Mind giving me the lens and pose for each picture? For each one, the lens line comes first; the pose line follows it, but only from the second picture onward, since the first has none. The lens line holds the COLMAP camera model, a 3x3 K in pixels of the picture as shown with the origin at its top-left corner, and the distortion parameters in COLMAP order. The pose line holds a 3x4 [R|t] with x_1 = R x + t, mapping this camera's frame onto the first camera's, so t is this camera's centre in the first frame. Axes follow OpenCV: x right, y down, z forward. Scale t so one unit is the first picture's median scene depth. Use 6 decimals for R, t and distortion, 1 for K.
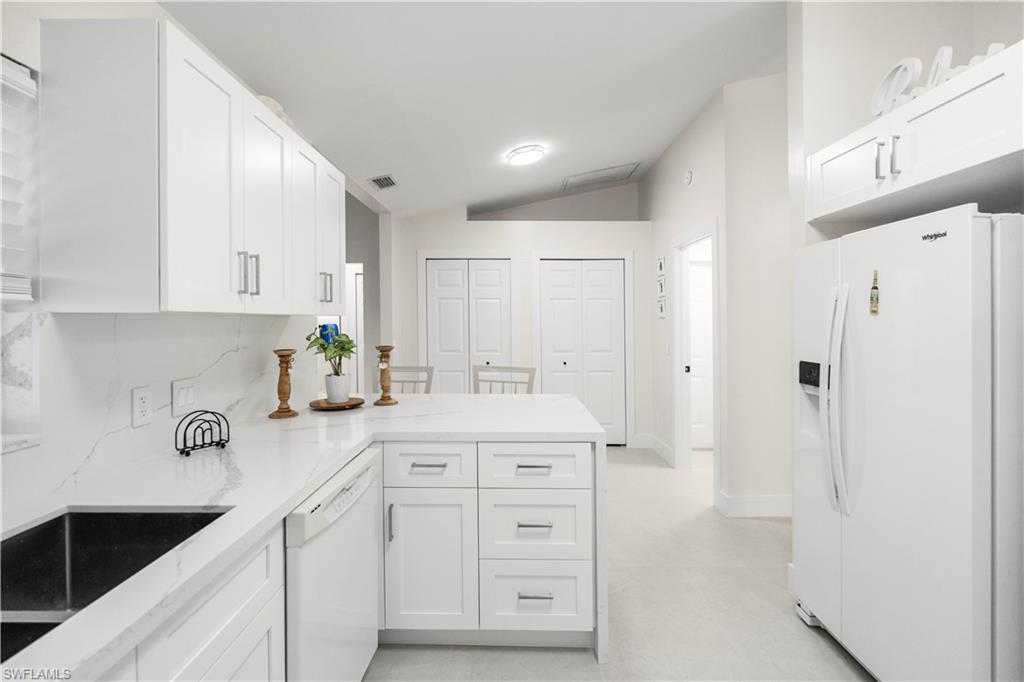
lens RADIAL K [[454.8, 0, 509.9], [0, 454.8, 322.6], [0, 0, 1]] dist [-0.001178, -0.000032]
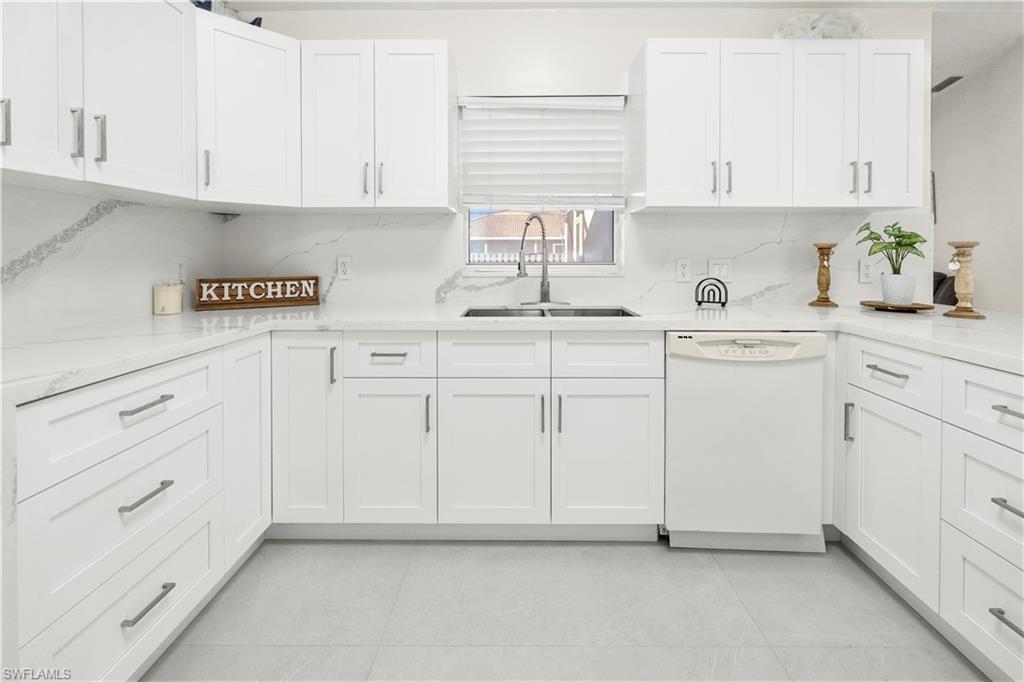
lens RADIAL K [[446.7, 0, 518.1], [0, 446.7, 261.3], [0, 0, 1]] dist [-0.002666, -0.000421]
pose [[0.006421, 0.014132, -0.999880, 0.546765], [-0.009253, 0.999858, 0.014073, 0.094360], [0.999937, 0.009161, 0.006550, 0.277724]]
